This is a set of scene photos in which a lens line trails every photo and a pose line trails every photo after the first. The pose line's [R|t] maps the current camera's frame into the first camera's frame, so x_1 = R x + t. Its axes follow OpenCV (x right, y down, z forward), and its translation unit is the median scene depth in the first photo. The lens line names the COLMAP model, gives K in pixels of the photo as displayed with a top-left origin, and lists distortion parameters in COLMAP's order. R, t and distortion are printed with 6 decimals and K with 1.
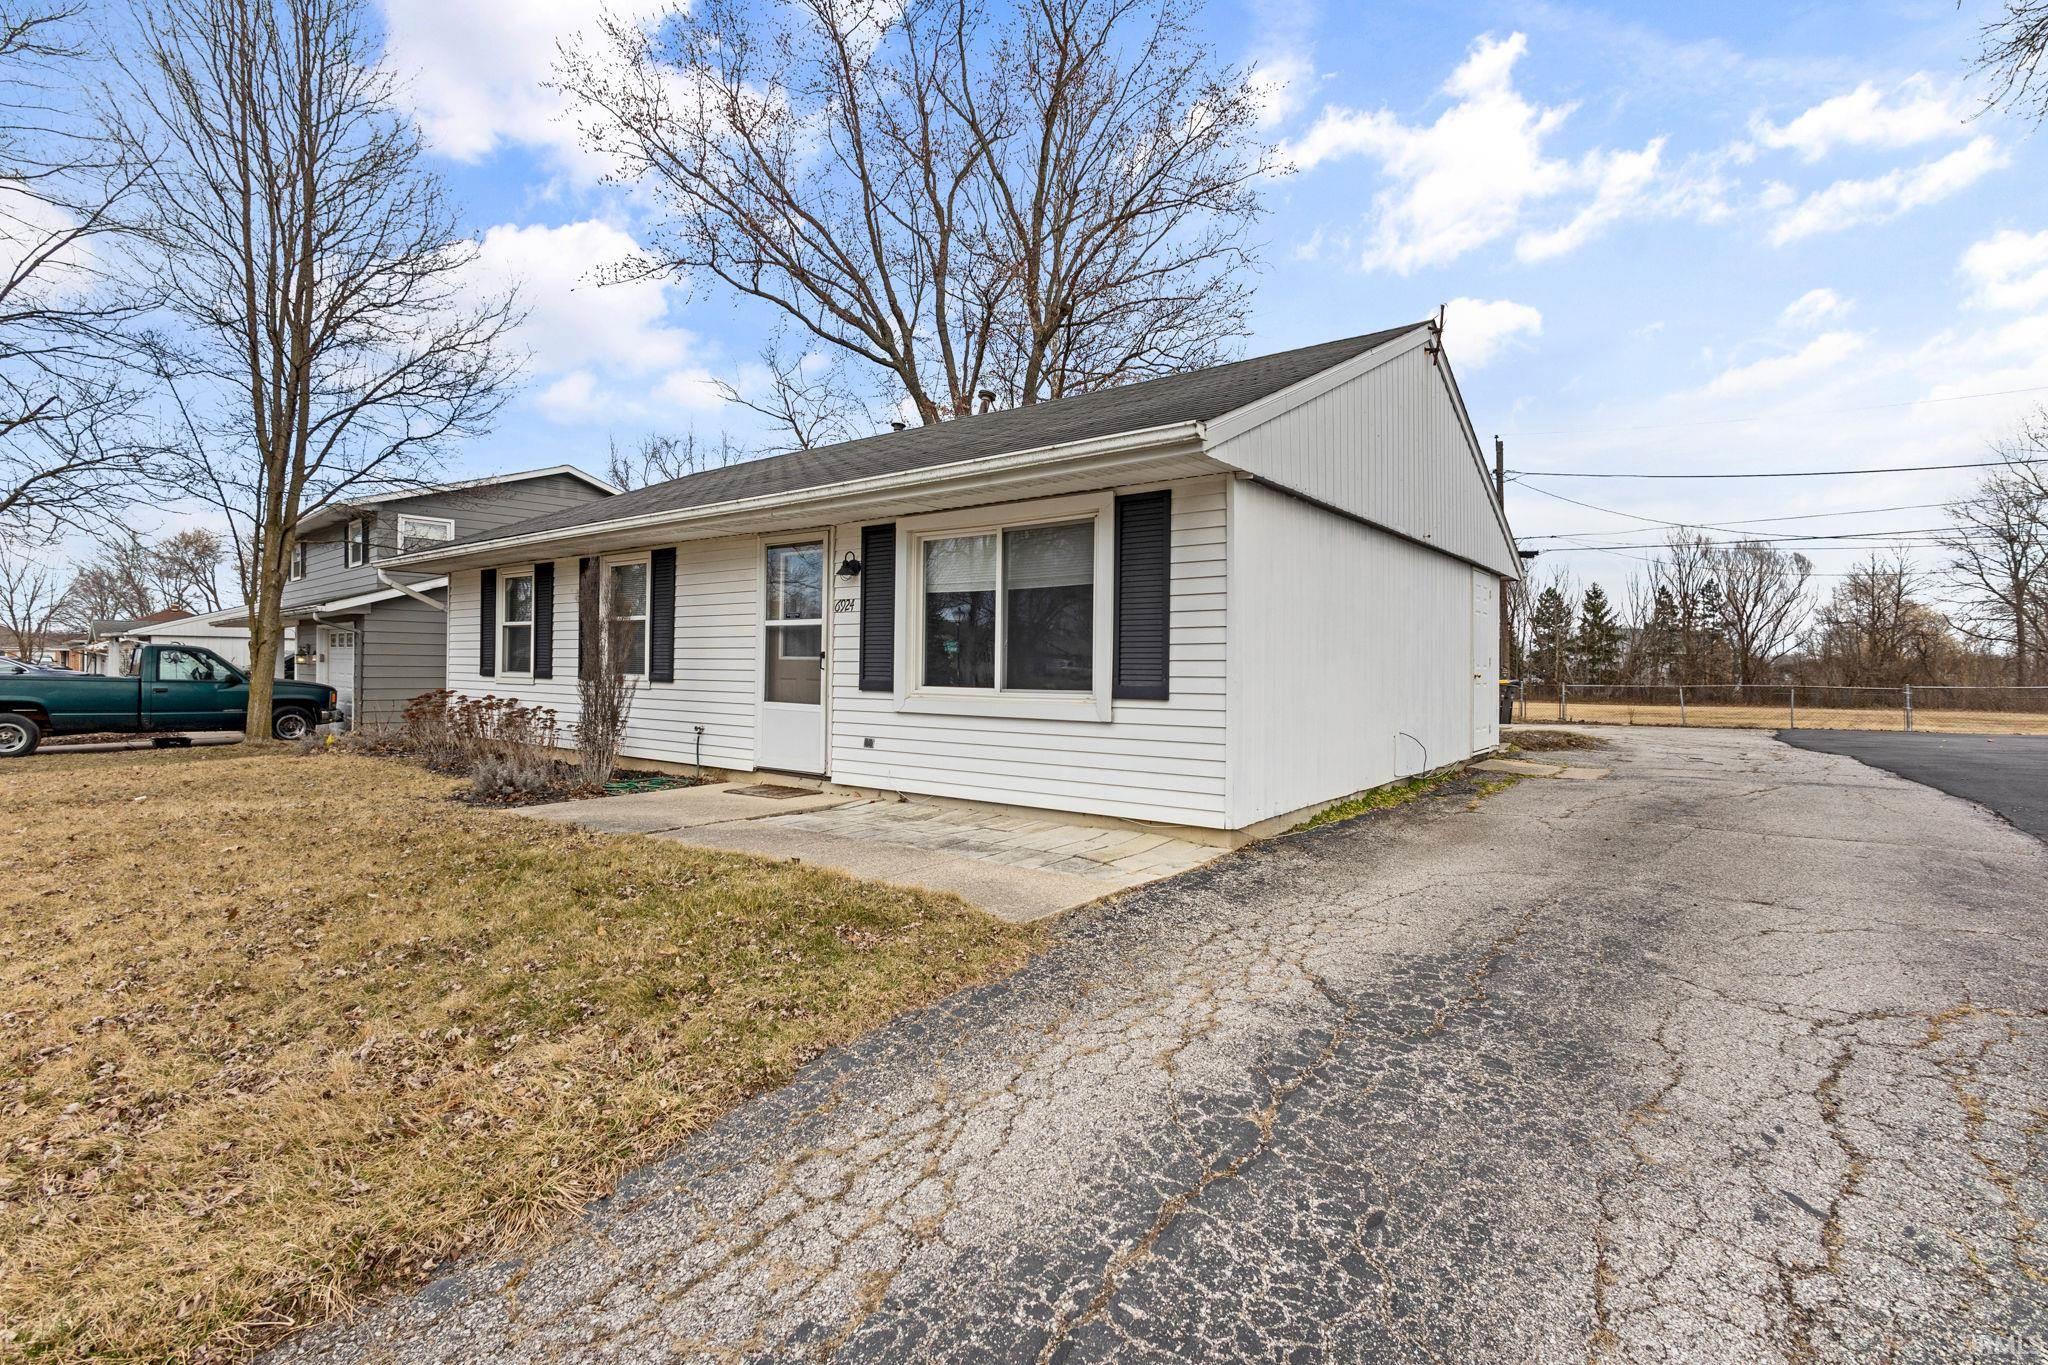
lens RADIAL K [[1063.1, 0, 1018.4], [0, 1063.1, 680.8], [0, 0, 1]] dist [-0.000376, 0.000023]
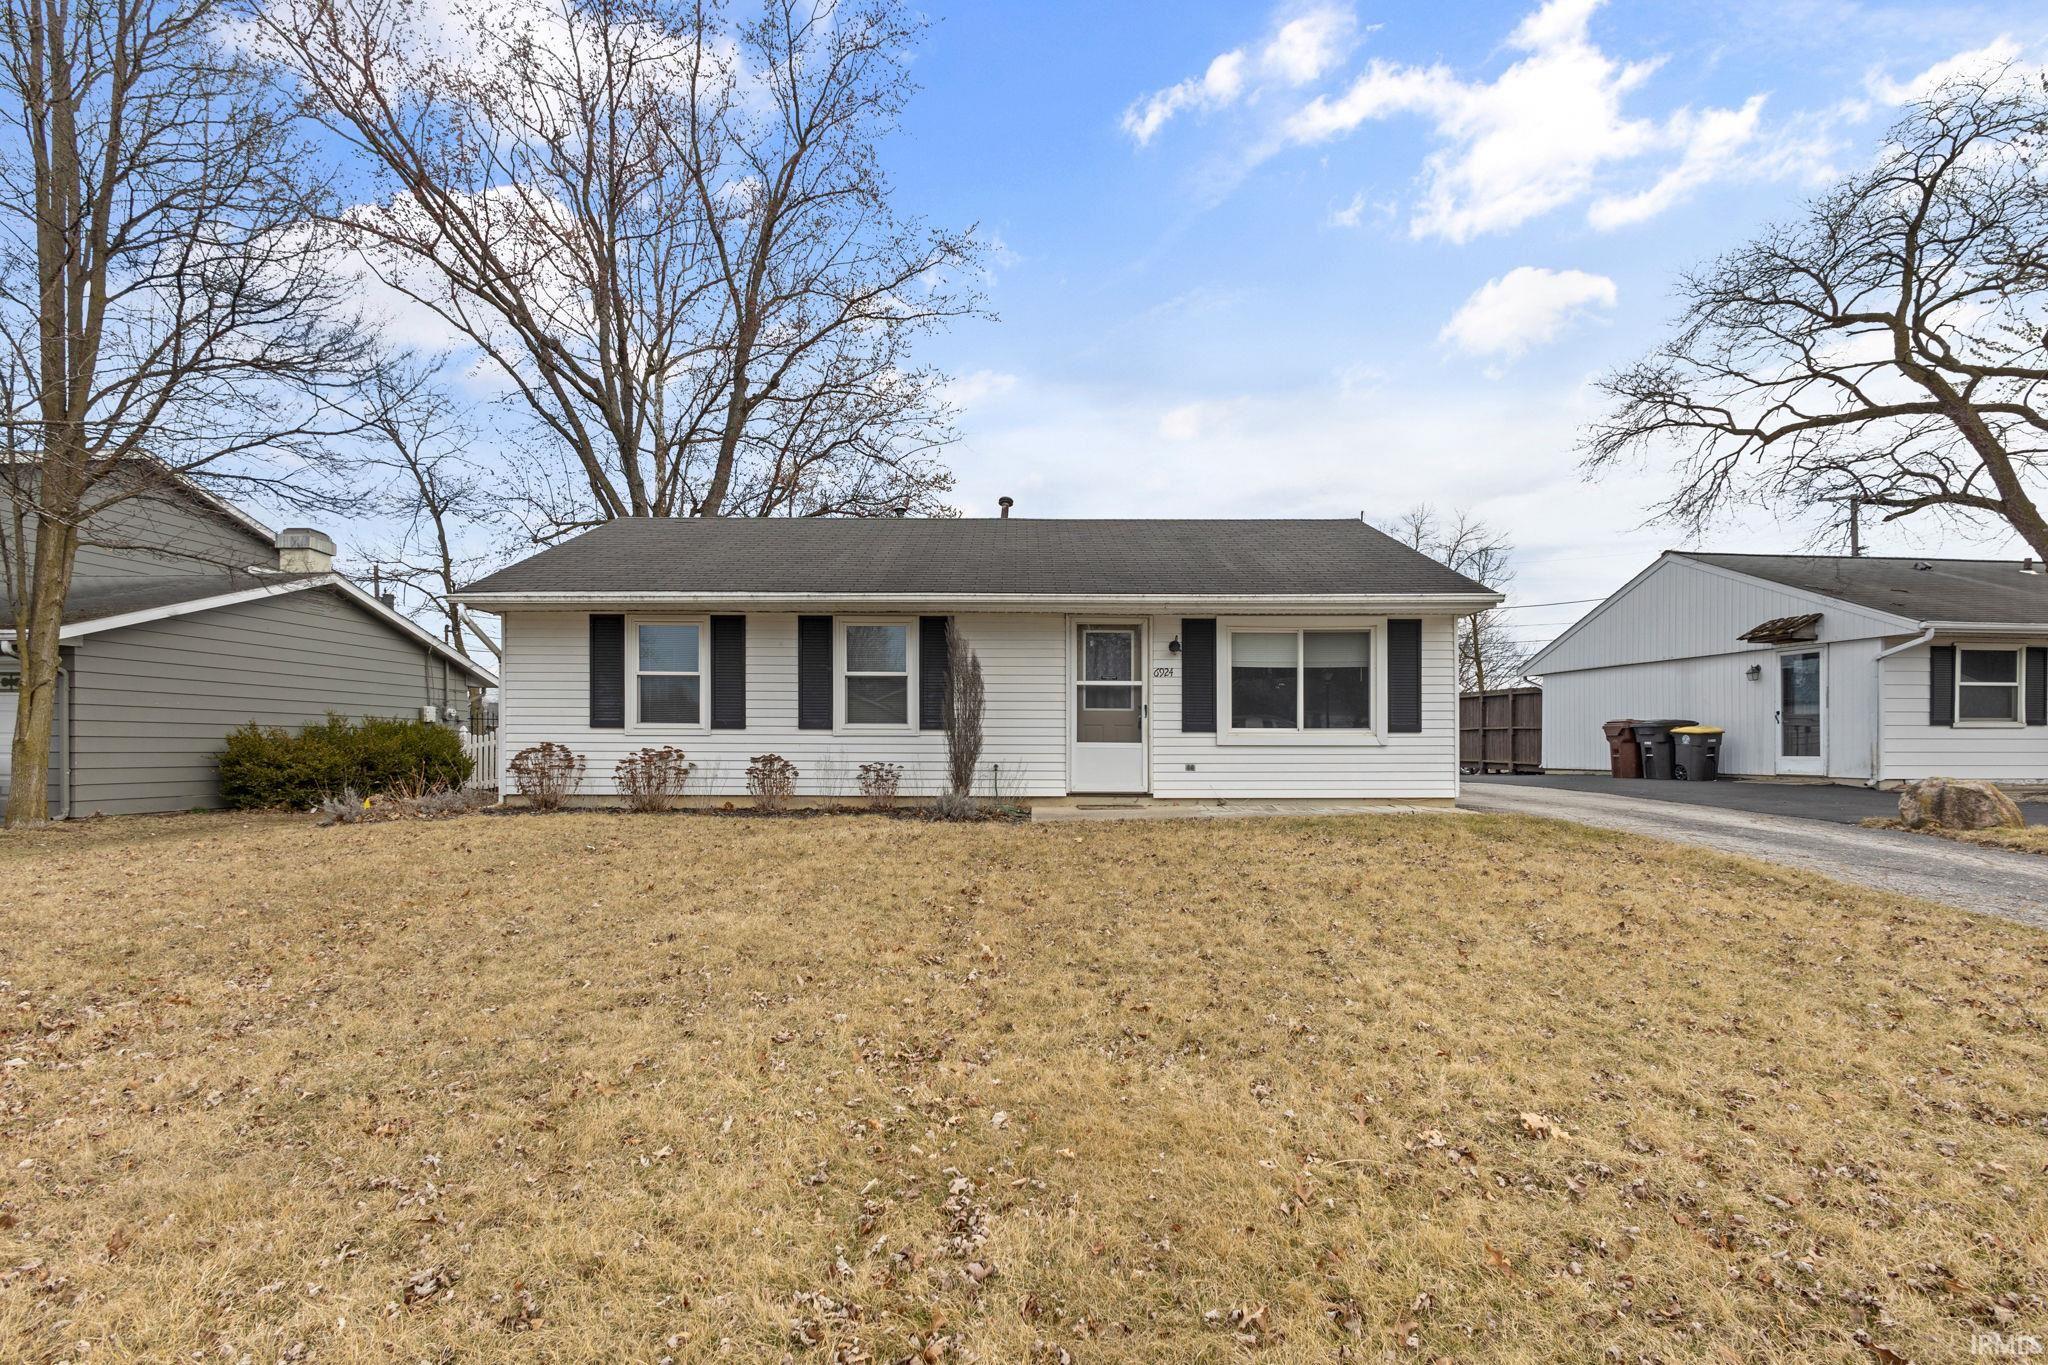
lens RADIAL K [[915.1, 0, 1080.7], [0, 915.1, 704.3], [0, 0, 1]] dist [-0.000478, -0.000313]
pose [[0.740836, -0.008795, 0.671628, -1.074525], [0.012774, 0.999918, -0.000996, -0.028559], [-0.671564, 0.009317, 0.740888, 0.164494]]
